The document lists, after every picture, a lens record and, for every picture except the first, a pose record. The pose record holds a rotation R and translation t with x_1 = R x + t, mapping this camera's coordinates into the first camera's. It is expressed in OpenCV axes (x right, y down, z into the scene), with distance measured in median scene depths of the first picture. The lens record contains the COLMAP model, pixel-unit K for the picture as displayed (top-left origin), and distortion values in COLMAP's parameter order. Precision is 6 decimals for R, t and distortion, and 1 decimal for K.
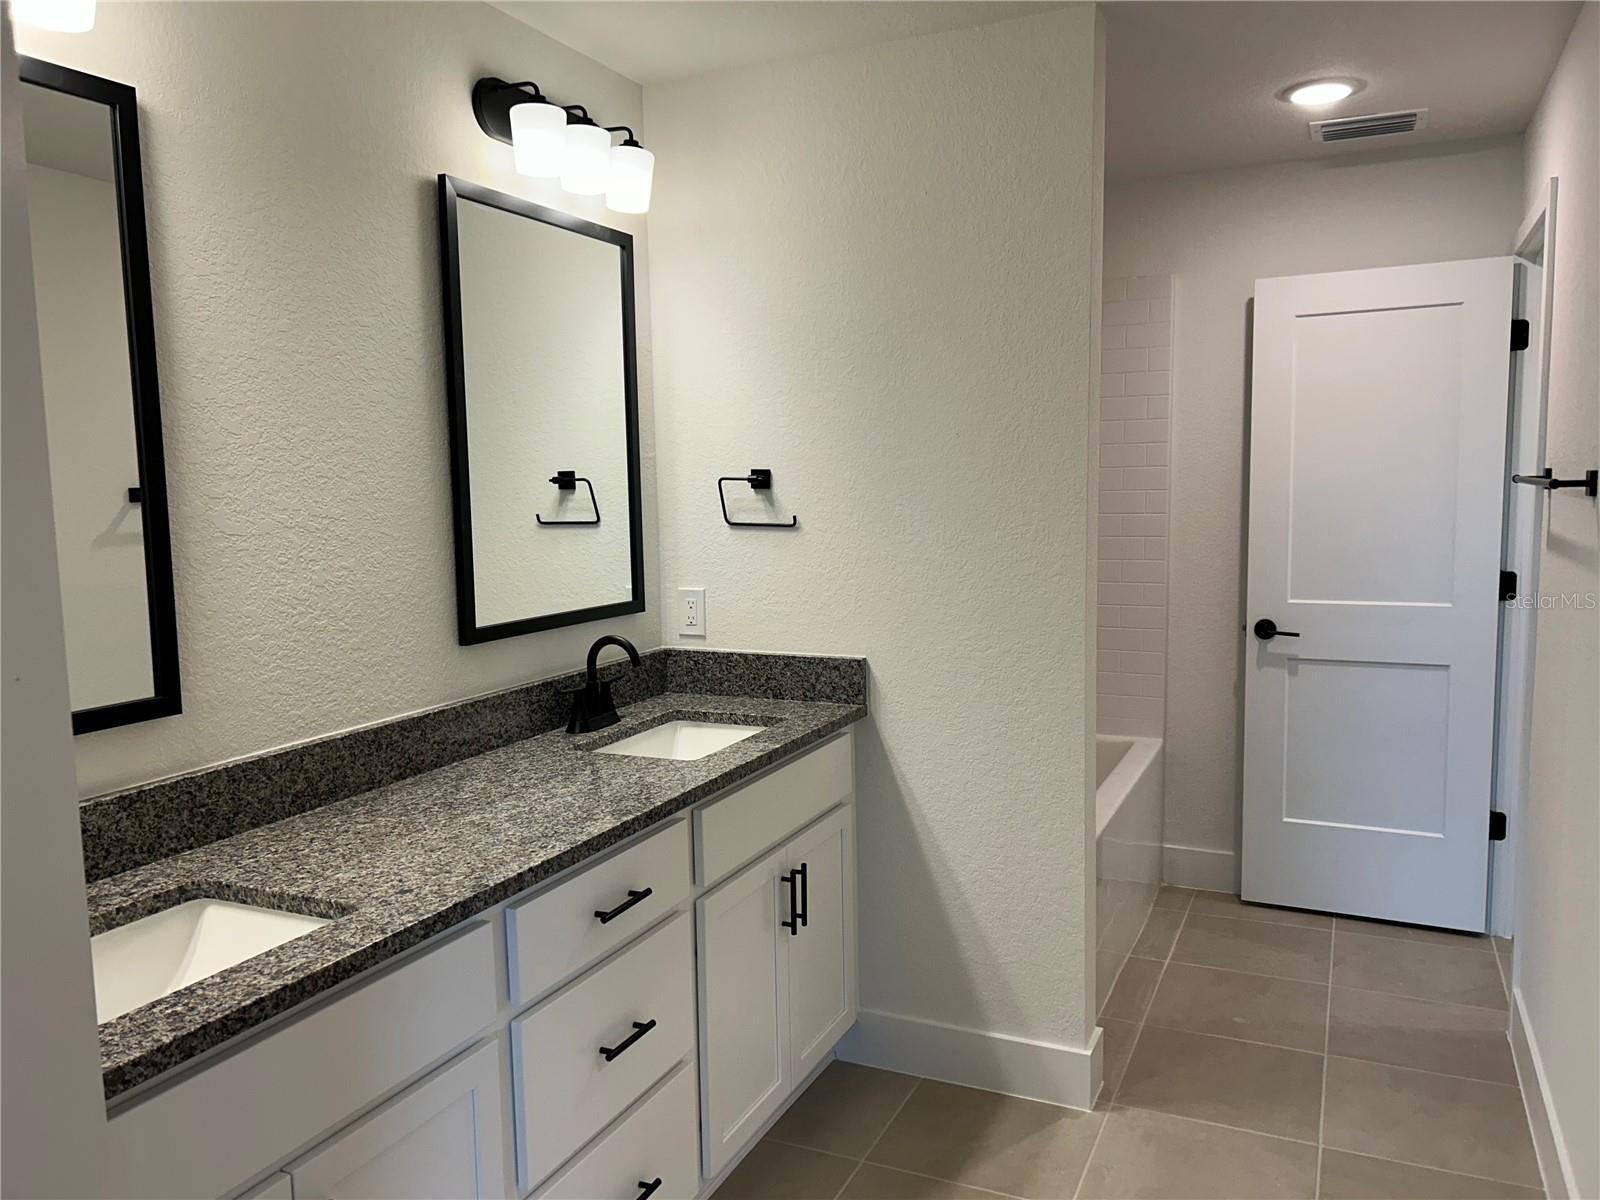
lens RADIAL K [[1207.5, 0, 801.8], [0, 1207.5, 587.6], [0, 0, 1]] dist [0.047714, -0.047898]
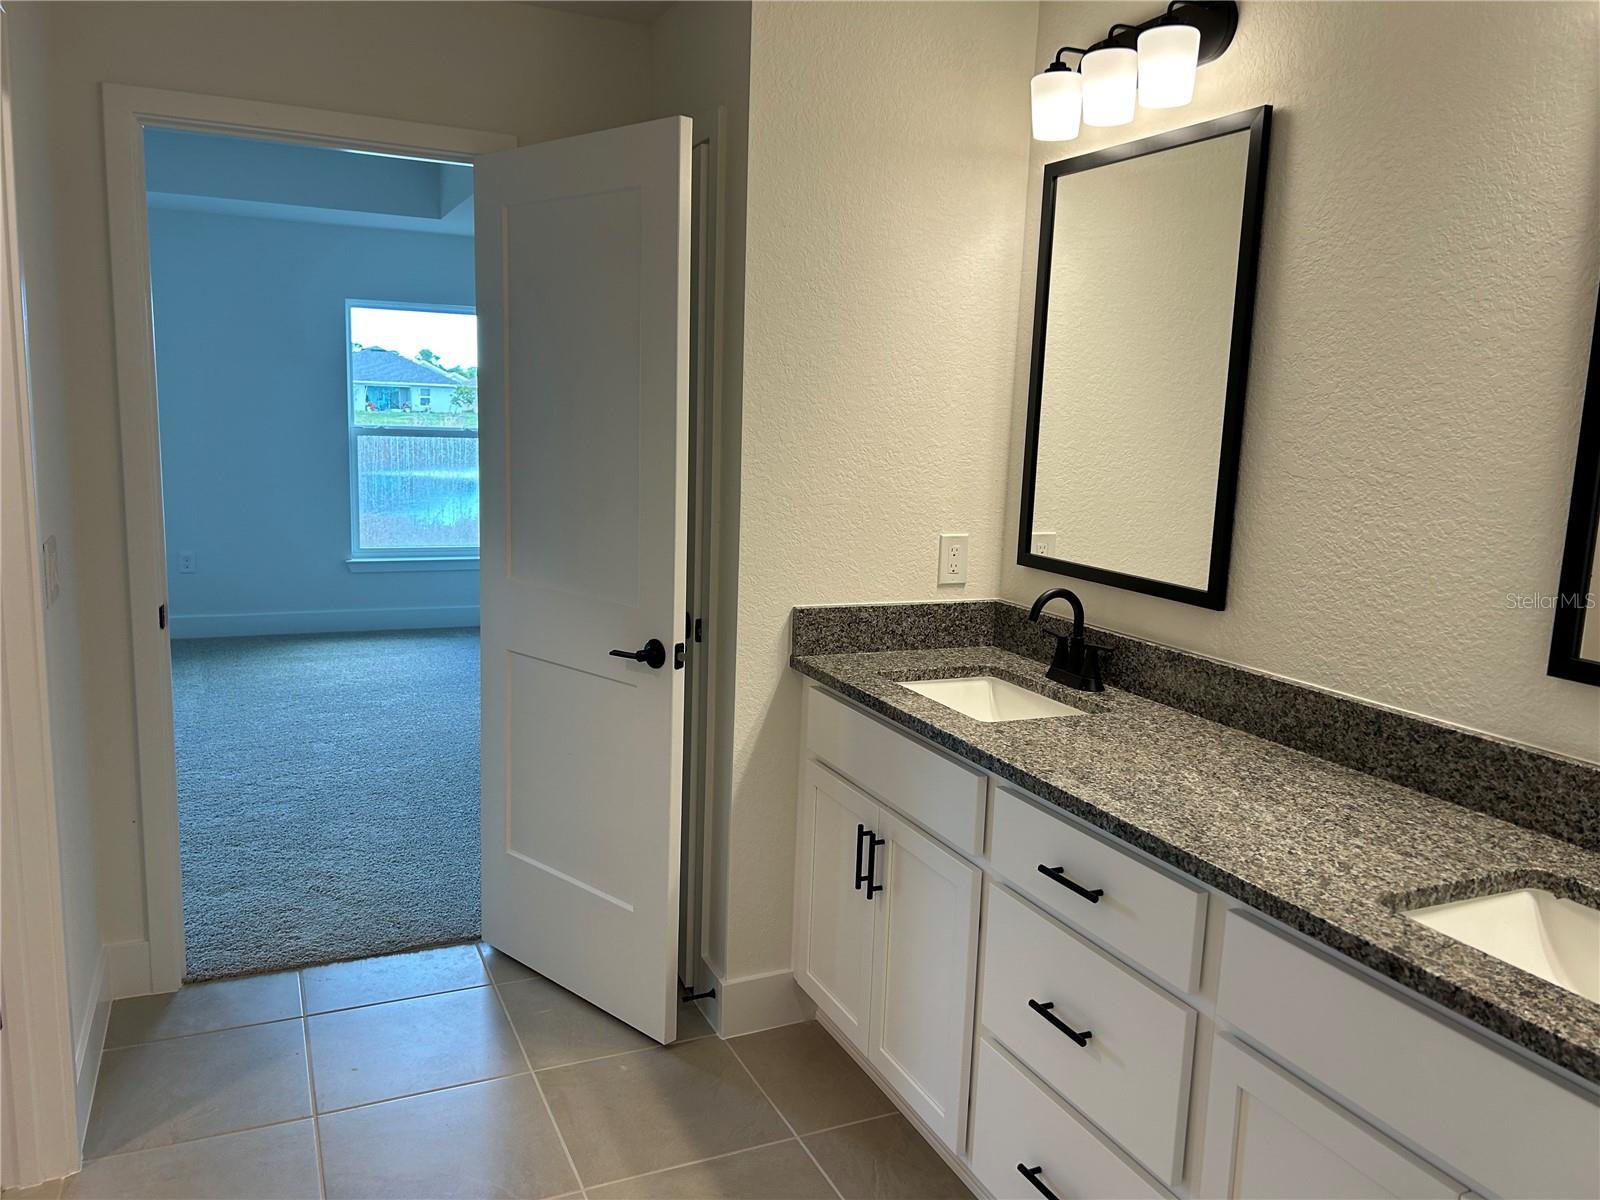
lens RADIAL K [[1207.5, 0, 797.0], [0, 1207.5, 569.2], [0, 0, 1]] dist [0.047714, -0.047898]
pose [[-0.658089, 0.096970, -0.746669, 0.635502], [-0.089665, 0.974522, 0.205590, -0.141155], [0.747582, 0.202247, -0.632628, 1.314371]]
